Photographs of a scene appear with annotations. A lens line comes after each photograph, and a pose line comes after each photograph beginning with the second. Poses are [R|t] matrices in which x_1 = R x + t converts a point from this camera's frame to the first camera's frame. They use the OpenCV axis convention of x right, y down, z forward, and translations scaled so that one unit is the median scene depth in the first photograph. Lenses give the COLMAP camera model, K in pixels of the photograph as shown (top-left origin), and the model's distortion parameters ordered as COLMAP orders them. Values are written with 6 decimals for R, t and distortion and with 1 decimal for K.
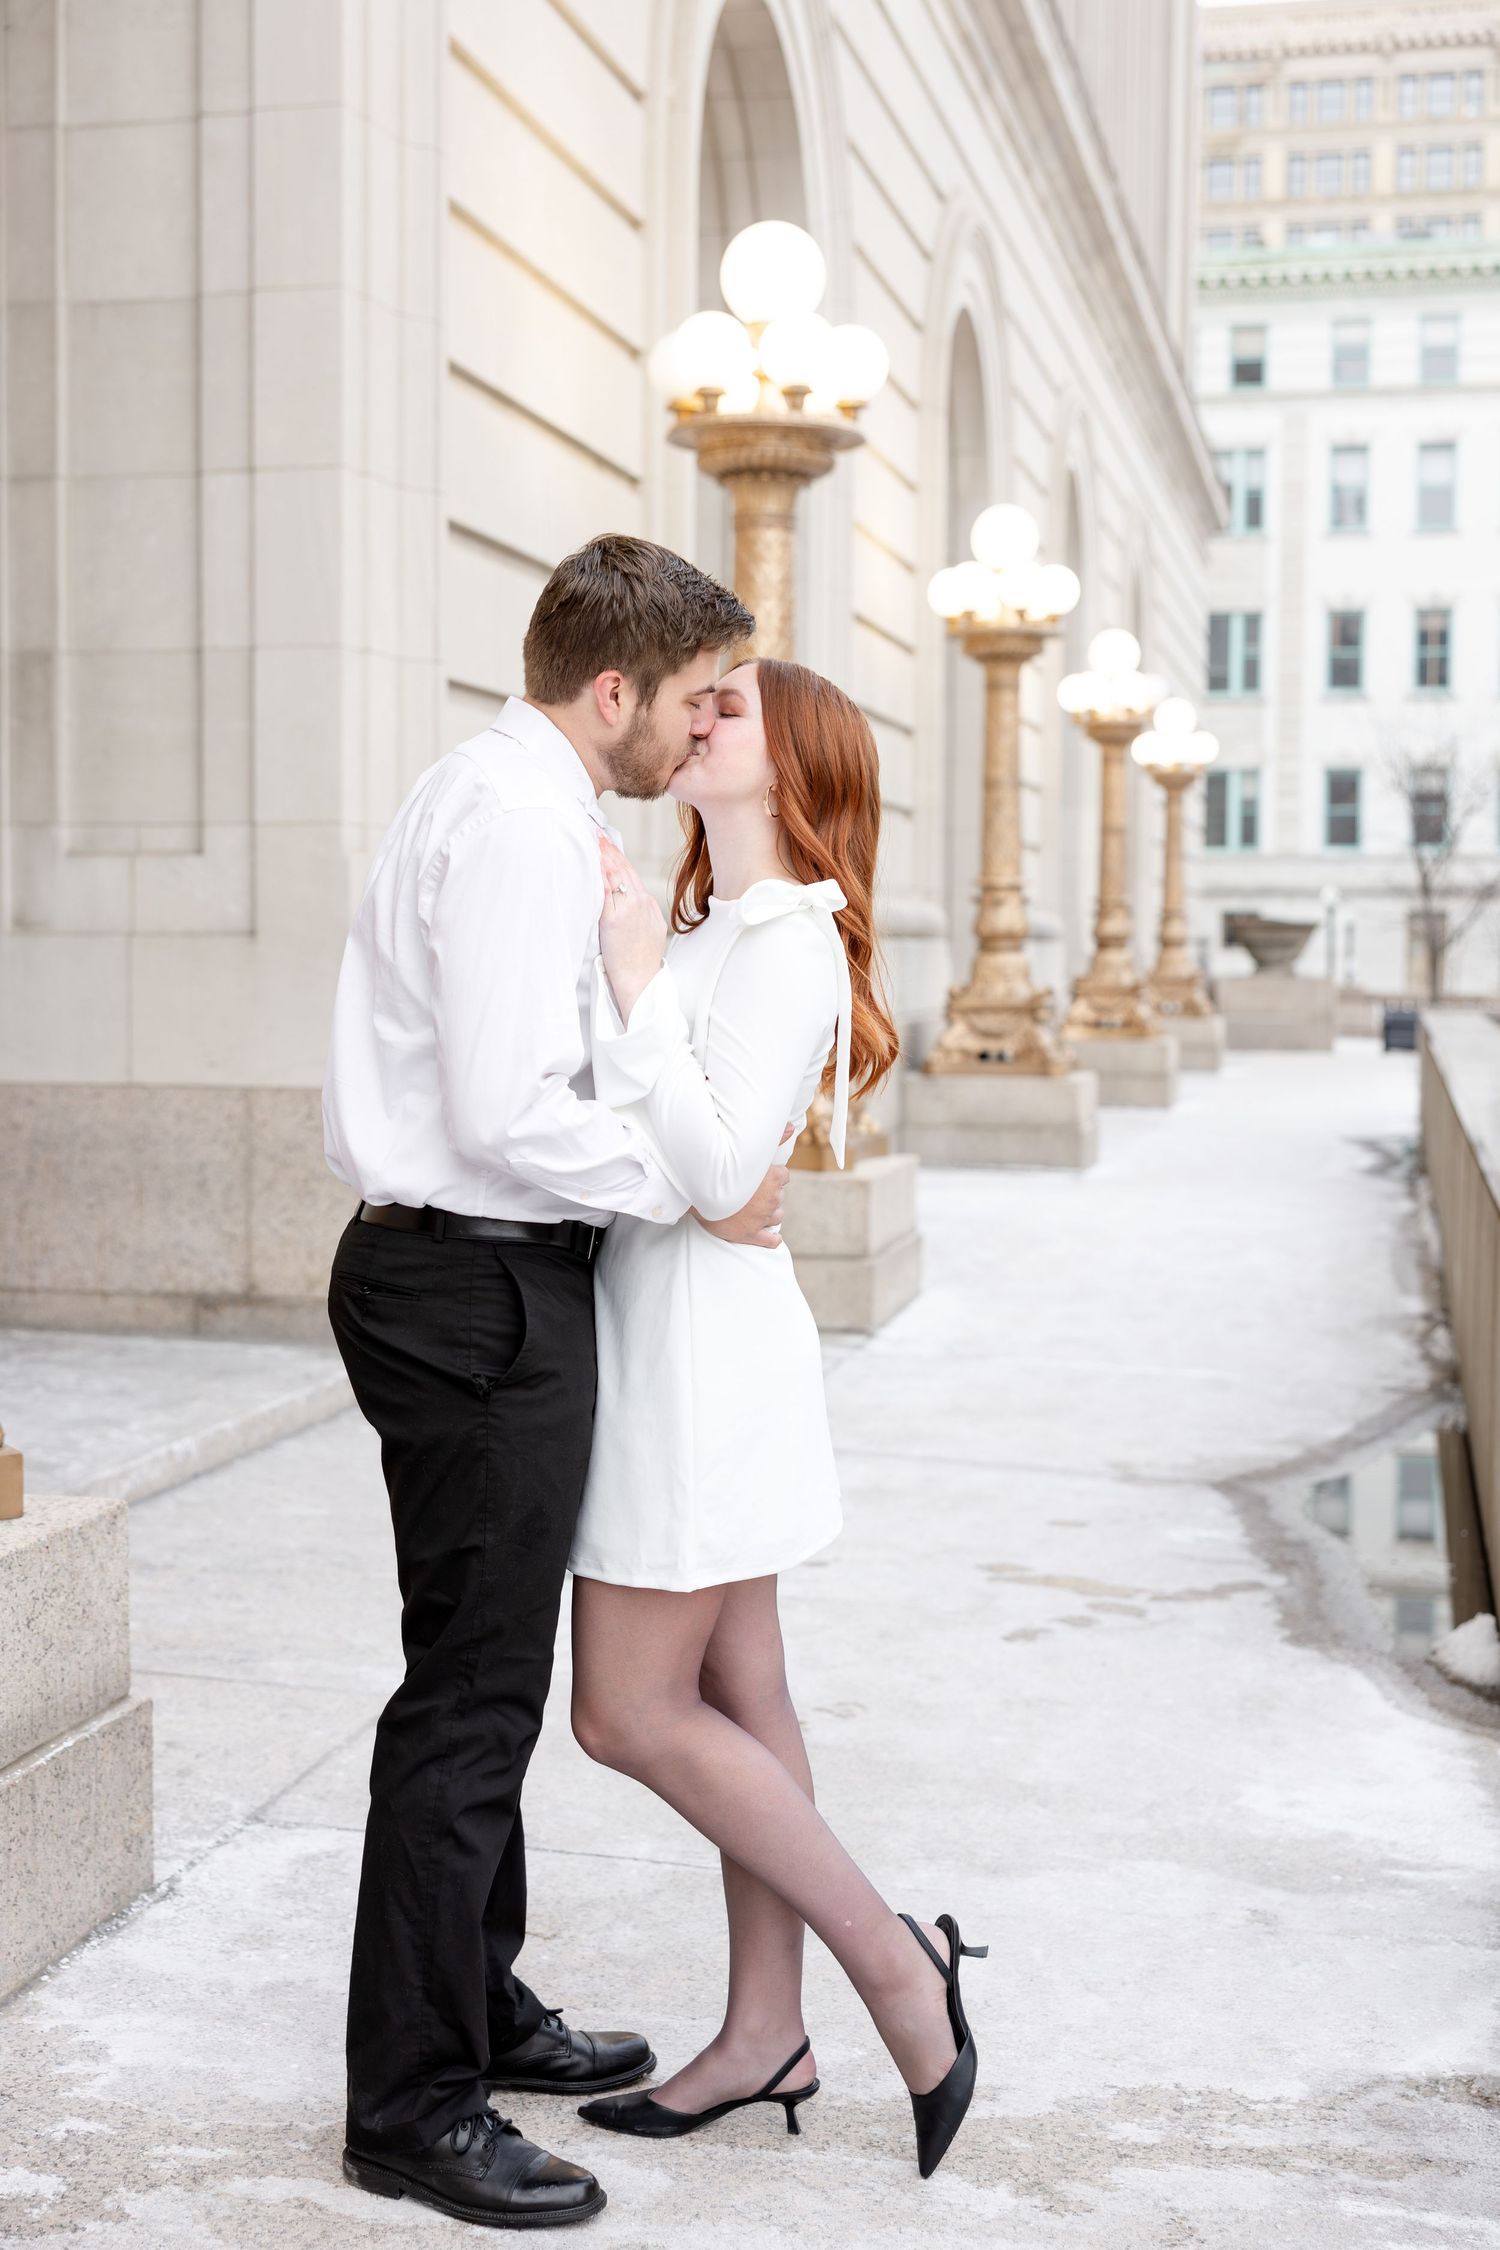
lens RADIAL K [[2866.6, 0, 680.9], [0, 2866.6, 1090.8], [0, 0, 1]] dist [0.009674, 0.014050]
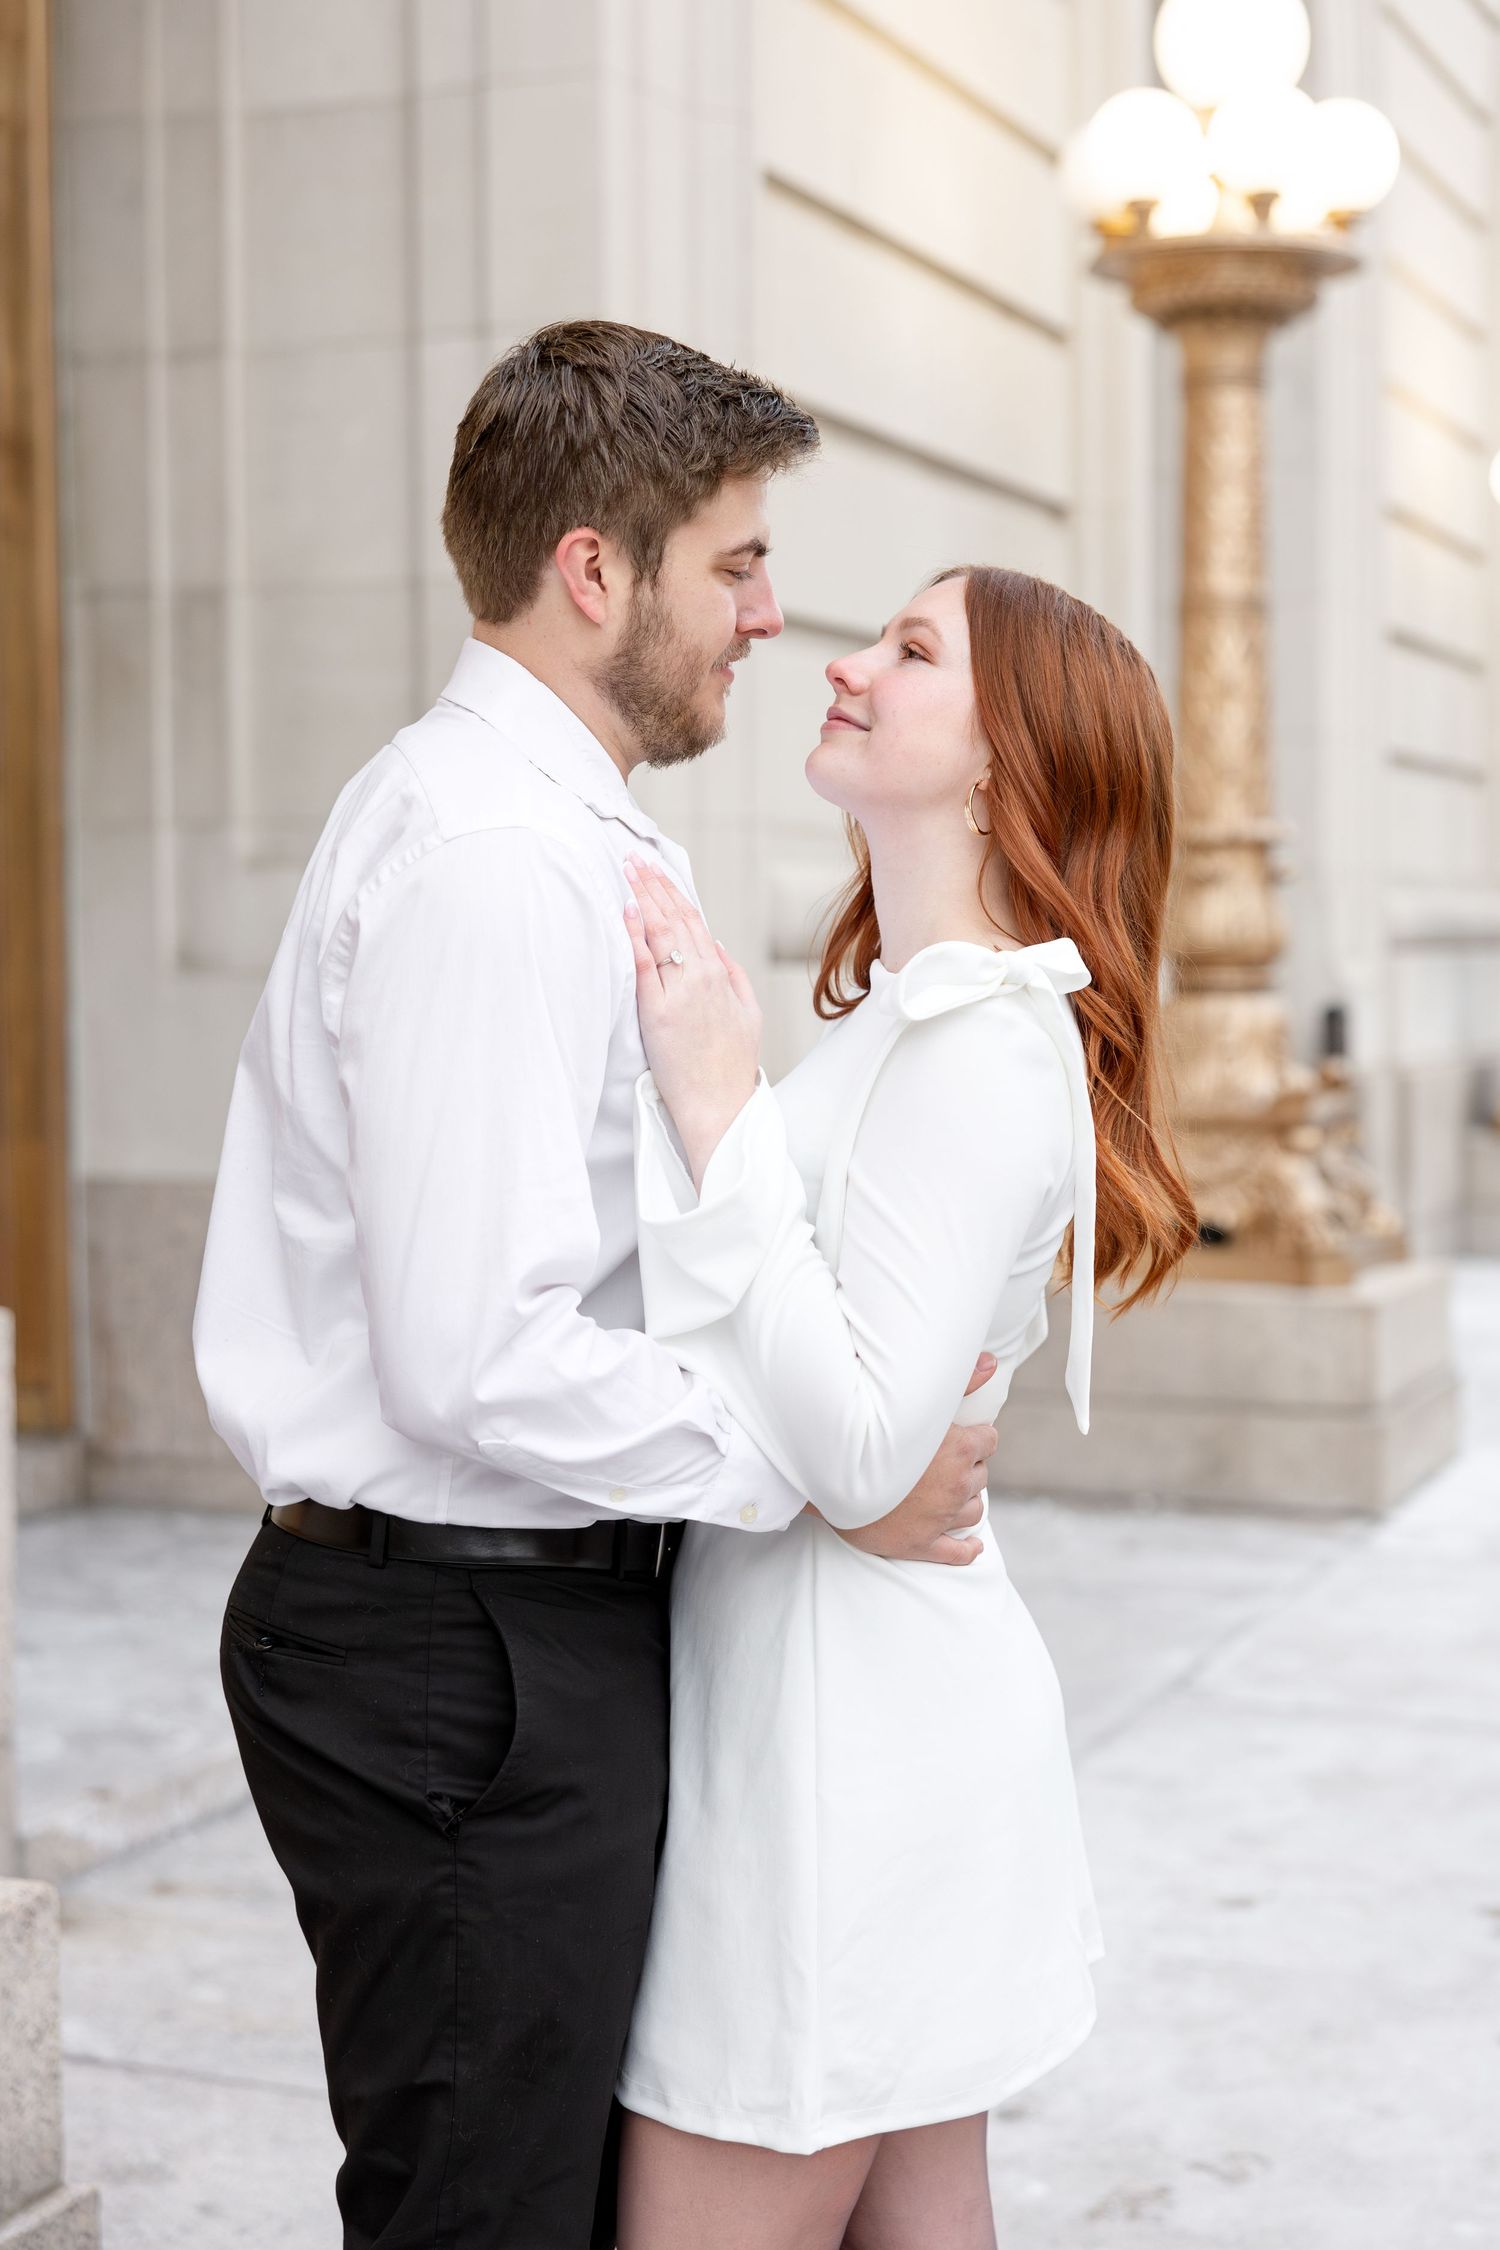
lens RADIAL K [[3679.2, 0, 758.9], [0, 3679.2, 1194.0], [0, 0, 1]] dist [-0.047102, -0.004101]
pose [[0.992357, -0.007323, -0.123184, 0.030523], [0.009195, 0.999851, 0.014642, -0.012033], [0.123058, -0.015663, 0.992276, 0.087768]]
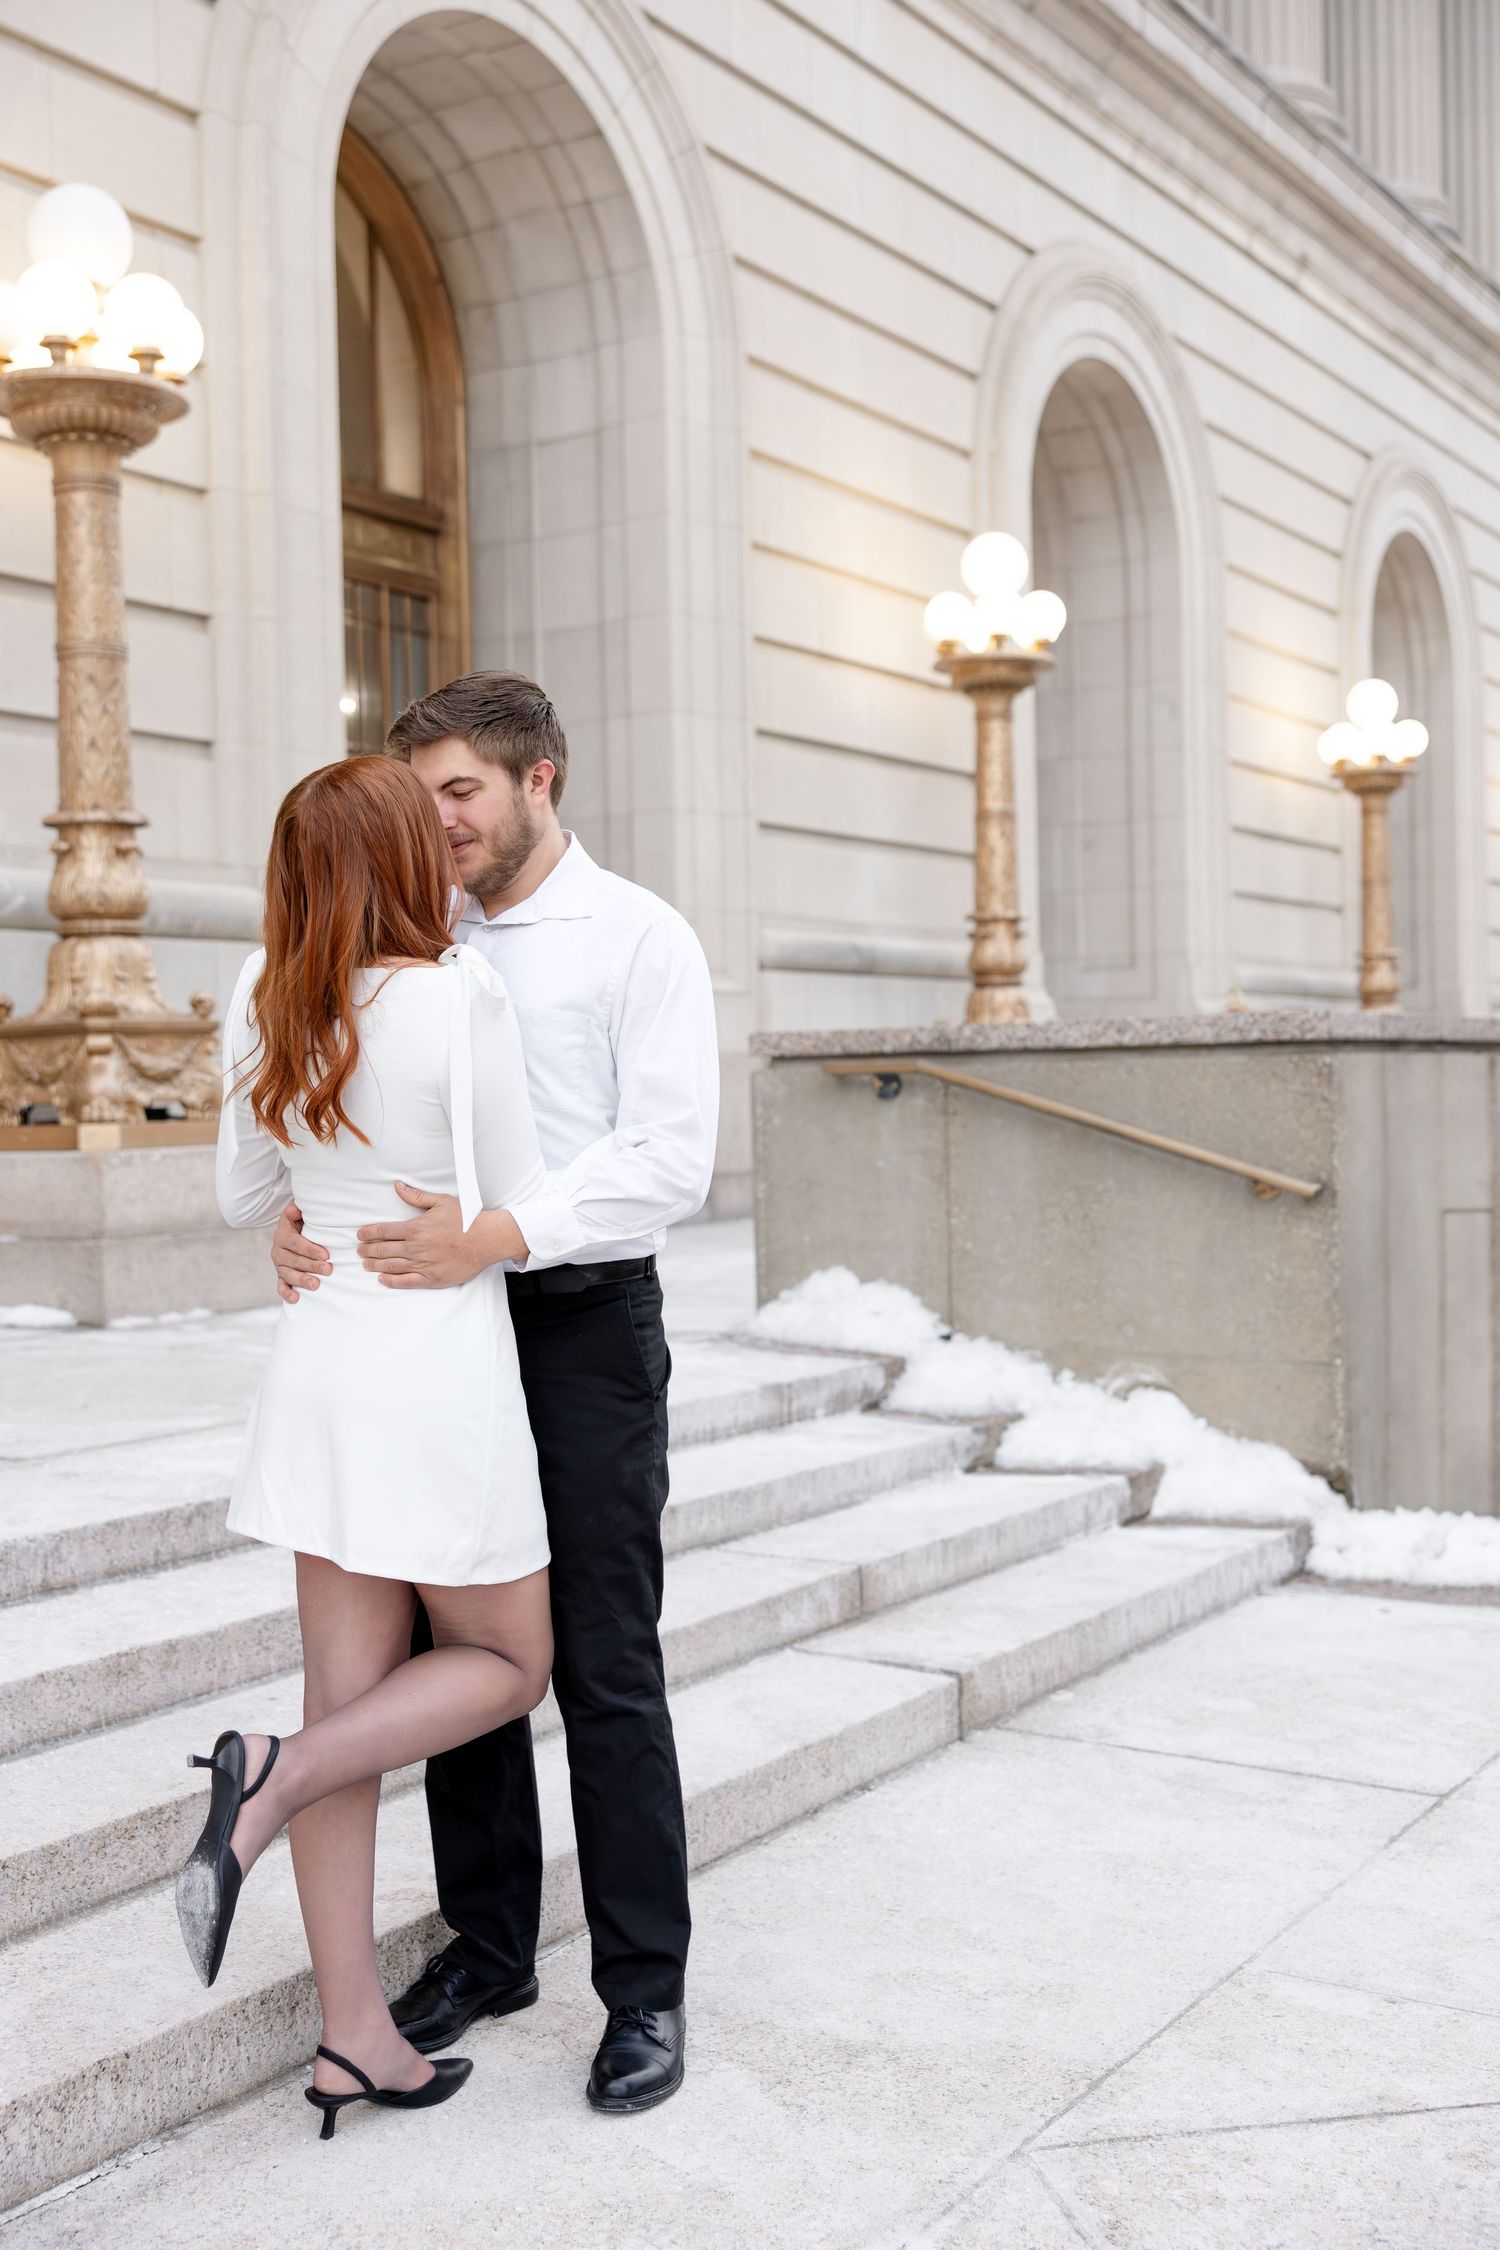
lens RADIAL K [[2529.7, 0, 700.4], [0, 2529.7, 1121.2], [0, 0, 1]] dist [-0.005032, 0.002991]
pose [[0.940443, -0.024733, -0.339050, 0.425381], [0.011071, 0.999049, -0.042171, 0.106586], [0.339770, 0.035906, 0.939823, -0.472798]]
